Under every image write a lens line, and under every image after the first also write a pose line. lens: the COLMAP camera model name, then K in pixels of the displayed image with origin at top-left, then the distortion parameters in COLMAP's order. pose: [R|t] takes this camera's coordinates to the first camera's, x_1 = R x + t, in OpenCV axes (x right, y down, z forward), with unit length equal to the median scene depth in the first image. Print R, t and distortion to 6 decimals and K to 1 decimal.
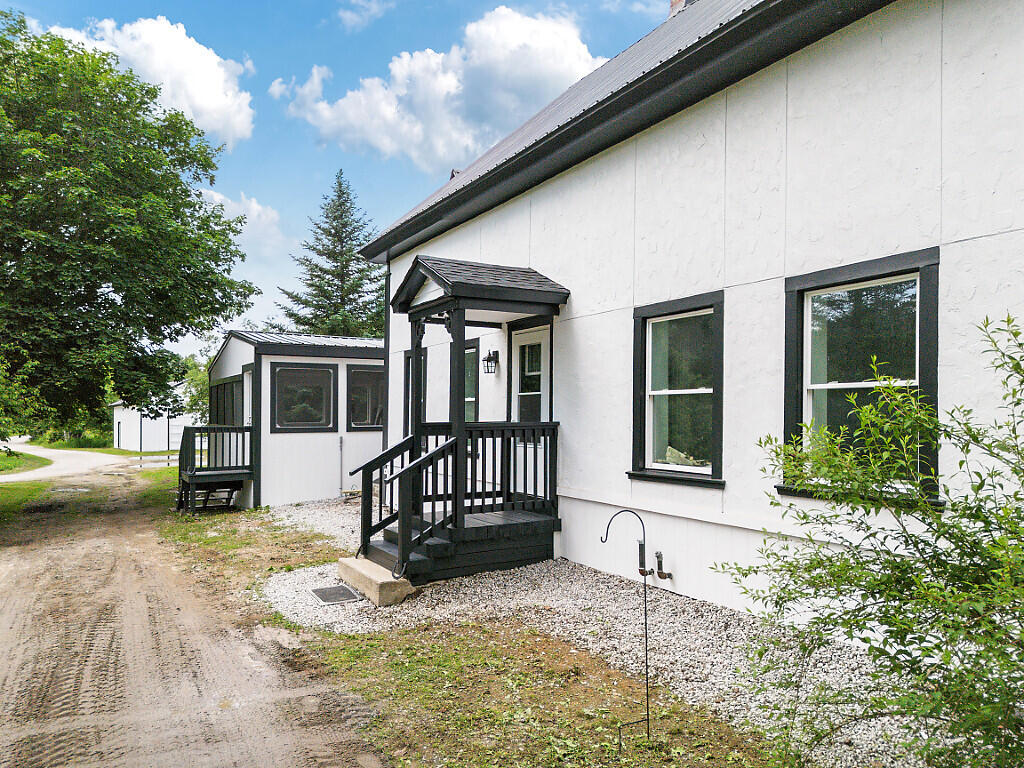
lens RADIAL K [[711.8, 0, 496.6], [0, 711.8, 407.8], [0, 0, 1]] dist [0.008776, -0.004937]
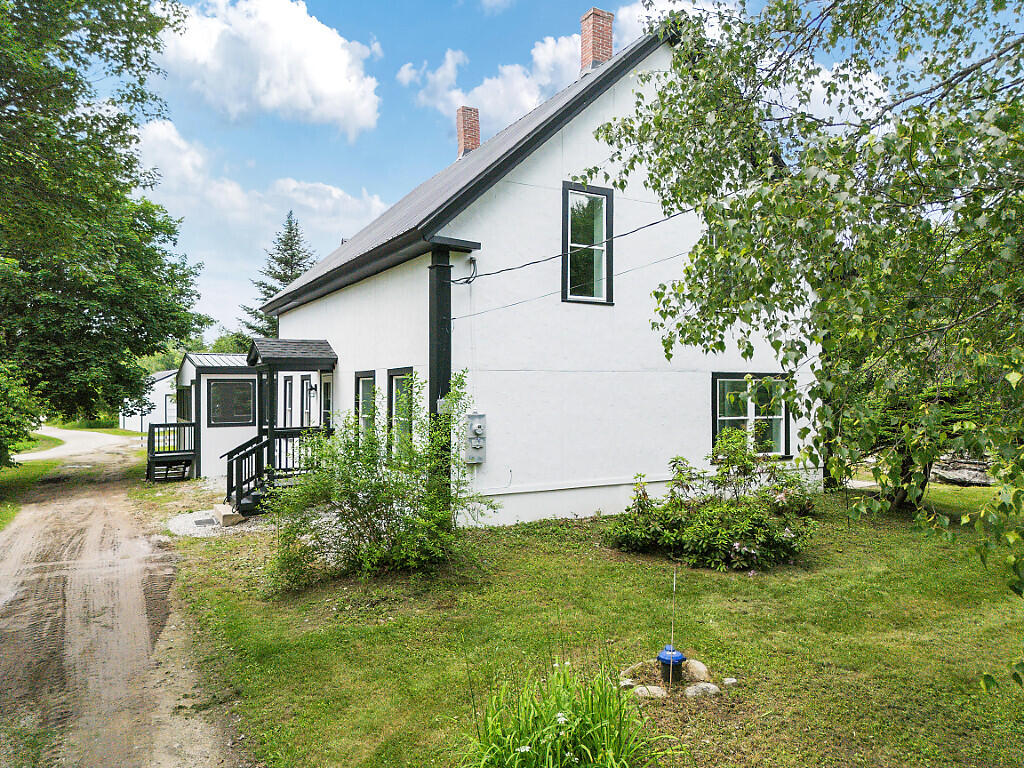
lens RADIAL K [[711.8, 0, 513.2], [0, 711.8, 381.1], [0, 0, 1]] dist [0.008776, -0.004937]
pose [[0.999986, -0.005187, -0.000417, 0.310934], [0.005187, 0.999987, -0.000063, -0.056108], [0.000417, 0.000061, 1.000000, -0.463536]]
